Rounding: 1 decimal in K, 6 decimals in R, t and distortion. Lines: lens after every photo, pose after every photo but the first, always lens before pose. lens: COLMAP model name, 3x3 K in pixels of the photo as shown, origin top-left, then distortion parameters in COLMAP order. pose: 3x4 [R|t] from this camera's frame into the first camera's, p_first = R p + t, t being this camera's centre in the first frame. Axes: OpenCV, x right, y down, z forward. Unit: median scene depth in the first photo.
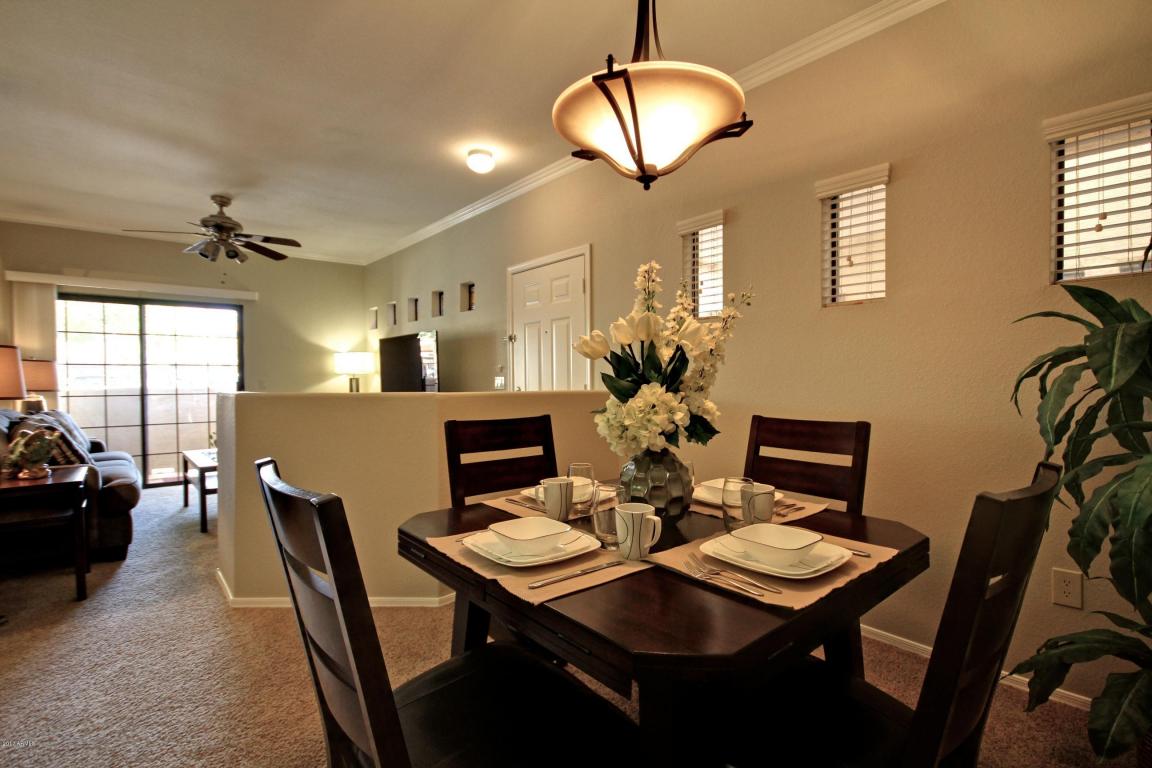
lens RADIAL K [[535.0, 0, 554.9], [0, 535.0, 377.3], [0, 0, 1]] dist [-0.000349, -0.000162]
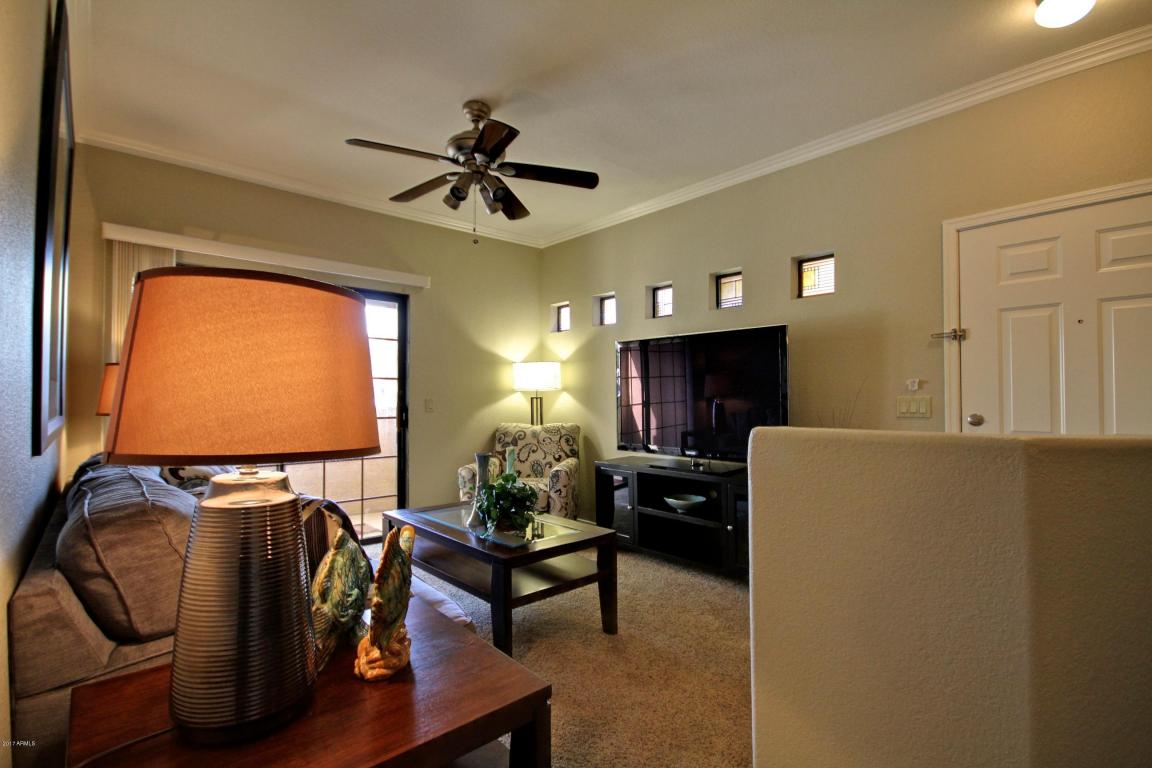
lens RADIAL K [[535.0, 0, 578.8], [0, 535.0, 380.0], [0, 0, 1]] dist [-0.000349, -0.000162]
pose [[0.999333, 0.006522, 0.035931, -0.444128], [-0.005401, 0.999498, -0.031207, 0.001149], [-0.036116, 0.030992, 0.998867, 0.324088]]
